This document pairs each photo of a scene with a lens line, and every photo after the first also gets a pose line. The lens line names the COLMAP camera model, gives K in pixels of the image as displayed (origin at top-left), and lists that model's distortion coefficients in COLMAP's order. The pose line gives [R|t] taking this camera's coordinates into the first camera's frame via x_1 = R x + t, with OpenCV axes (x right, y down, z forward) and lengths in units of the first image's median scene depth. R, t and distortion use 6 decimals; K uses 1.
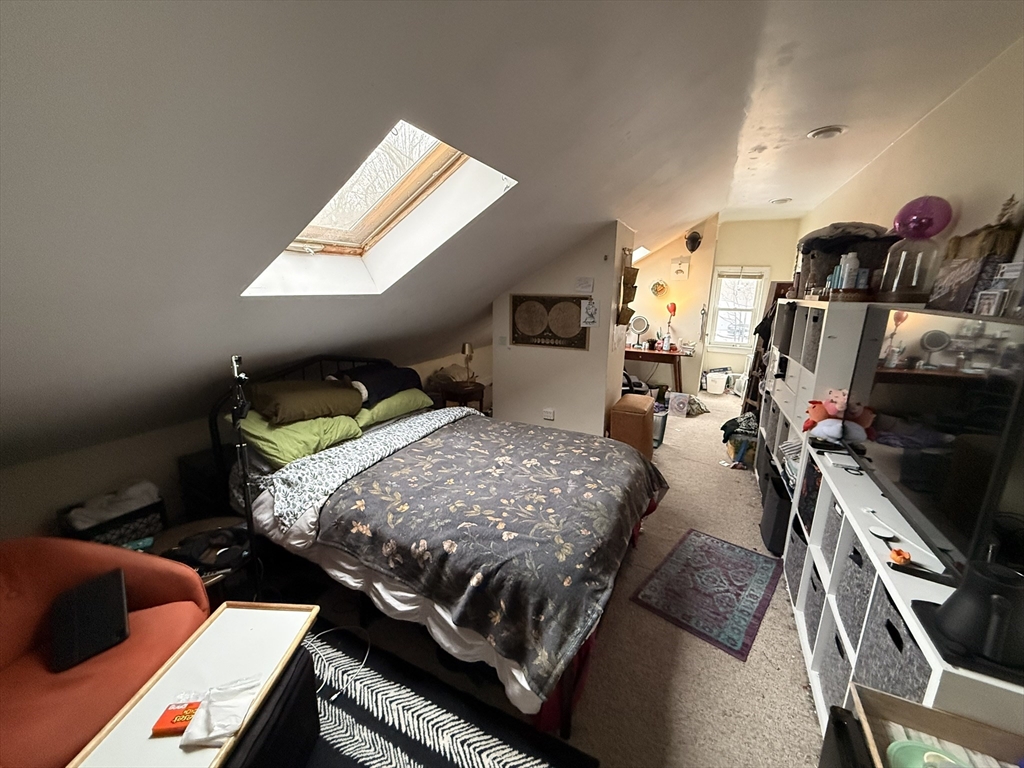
lens RADIAL K [[410.6, 0, 511.2], [0, 410.6, 383.4], [0, 0, 1]] dist [0.000236, 0.000363]
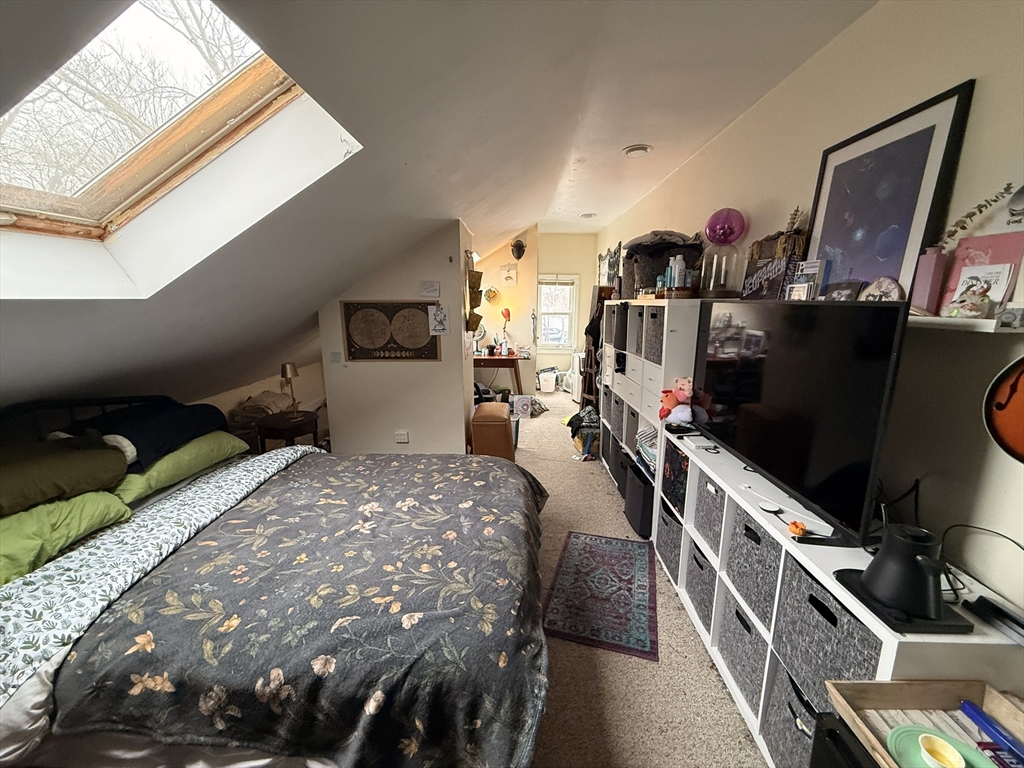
lens RADIAL K [[410.6, 0, 512.1], [0, 410.6, 382.5], [0, 0, 1]] dist [0.000236, 0.000363]
pose [[0.907553, -0.098630, 0.408192, -0.073558], [0.109937, 0.993929, -0.004269, -0.018762], [-0.405293, 0.048750, 0.912886, 0.180673]]
